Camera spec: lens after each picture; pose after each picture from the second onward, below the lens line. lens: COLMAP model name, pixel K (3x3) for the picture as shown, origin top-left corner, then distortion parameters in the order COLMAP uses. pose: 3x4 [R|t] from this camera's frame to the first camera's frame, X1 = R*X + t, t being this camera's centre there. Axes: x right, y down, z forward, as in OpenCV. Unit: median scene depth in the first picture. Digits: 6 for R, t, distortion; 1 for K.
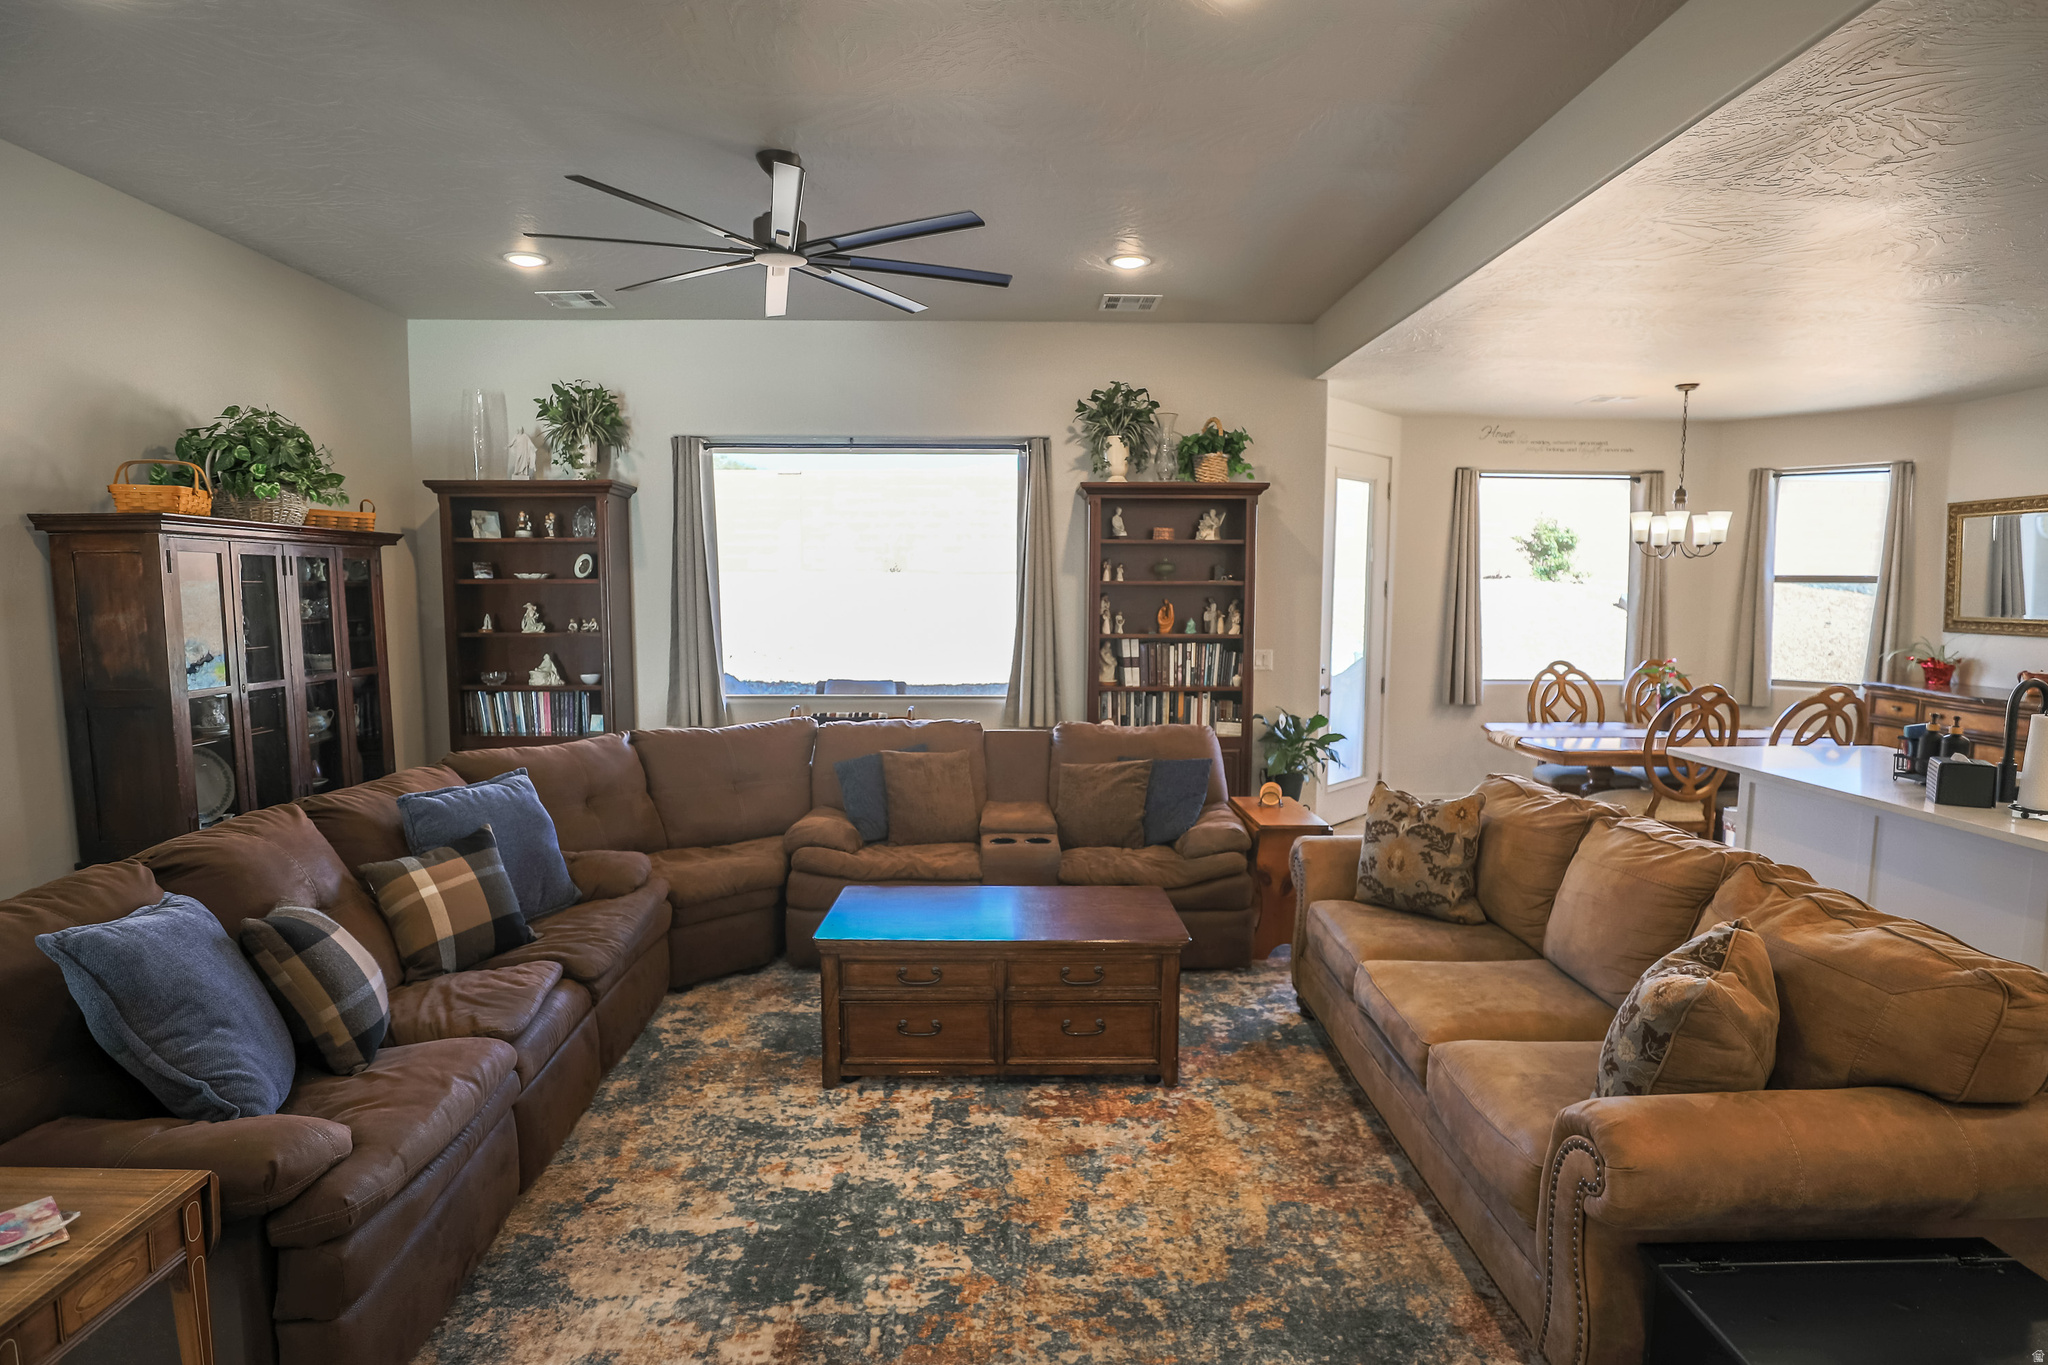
lens RADIAL K [[1053.4, 0, 1032.6], [0, 1053.4, 695.1], [0, 0, 1]] dist [-0.046727, 0.015364]
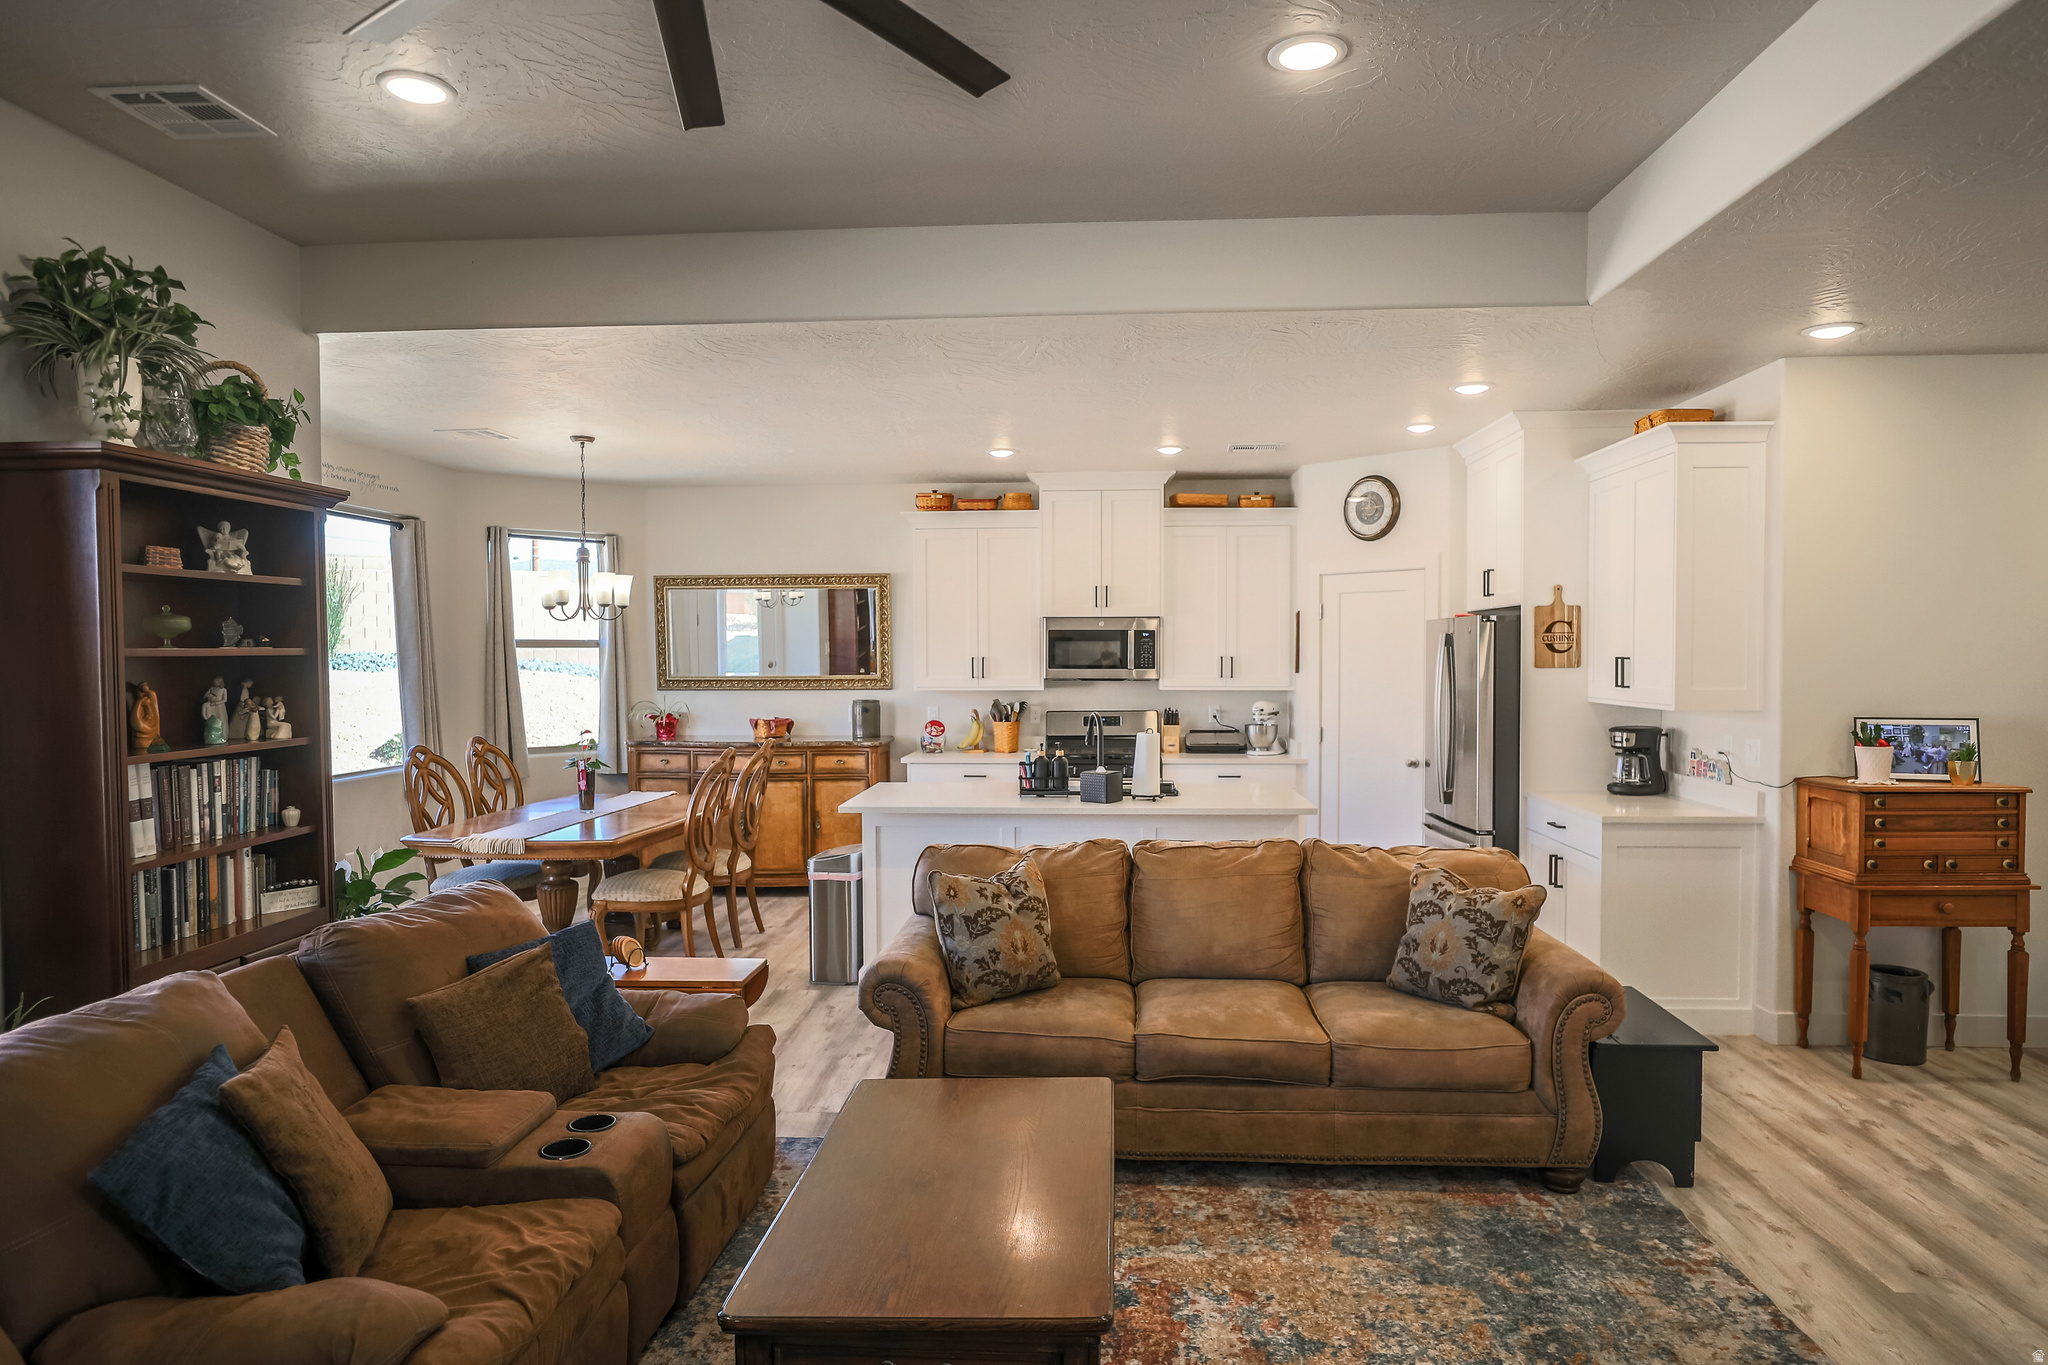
lens RADIAL K [[1234.8, 0, 1036.3], [0, 1234.8, 685.9], [0, 0, 1]] dist [-0.009386, -0.001083]
pose [[0.080784, -0.030846, 0.996254, -0.611075], [0.106937, 0.994020, 0.022105, -0.076927], [-0.990979, 0.104750, 0.083600, 0.704044]]
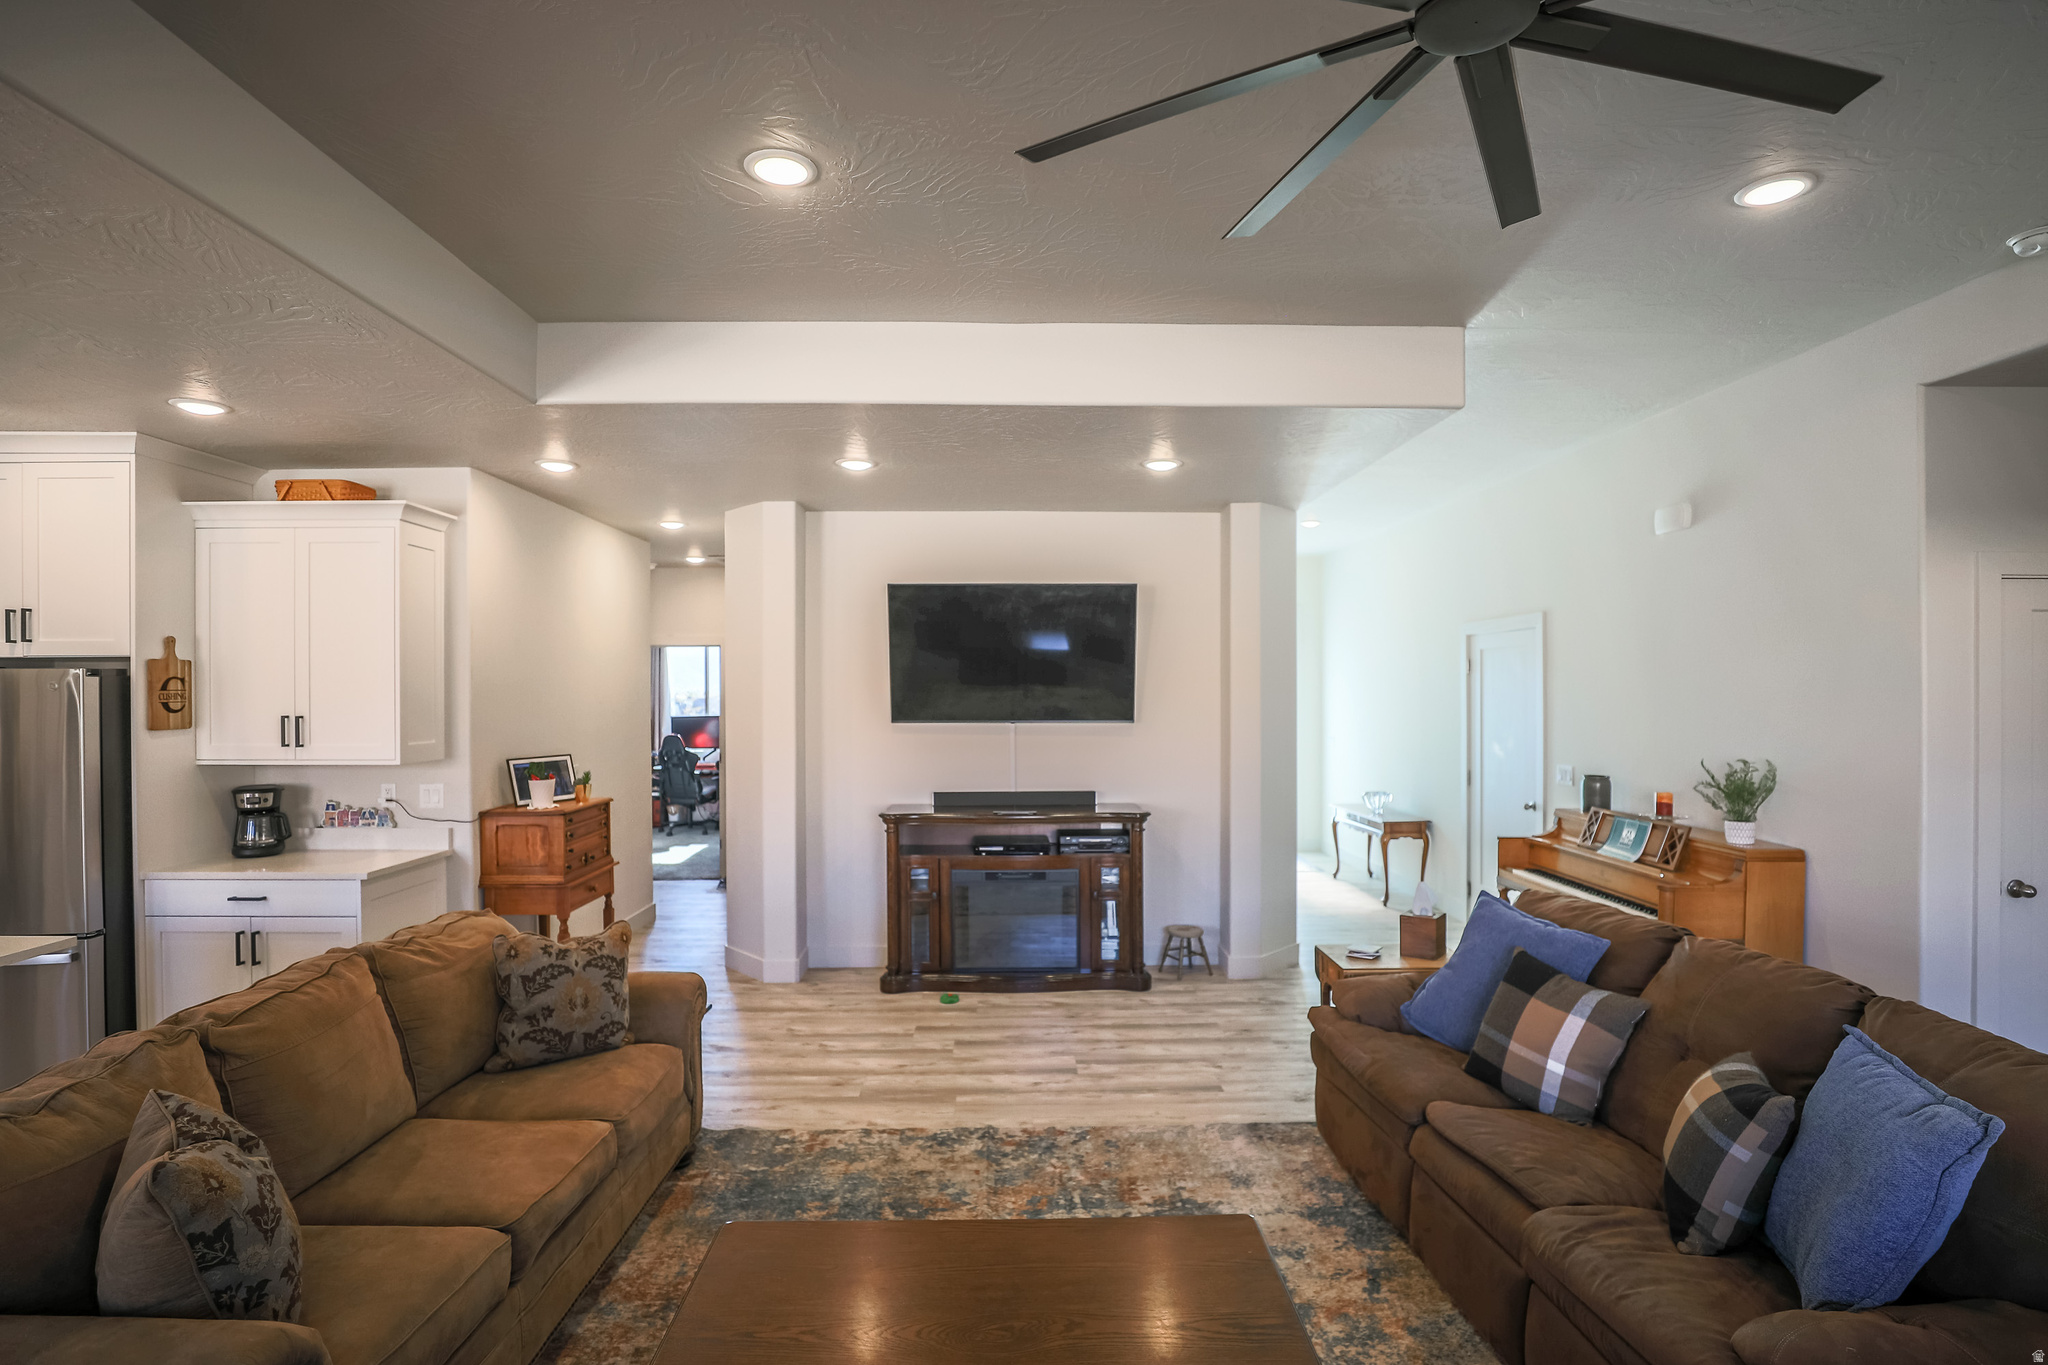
lens RADIAL K [[997.0, 0, 1025.2], [0, 997.0, 692.2], [0, 0, 1]] dist [-0.034189, 0.000377]
pose [[-0.999996, -0.001404, 0.002629, -0.039897], [-0.001125, 0.994673, 0.103076, -0.143809], [-0.002760, 0.103073, -0.994670, 1.211863]]
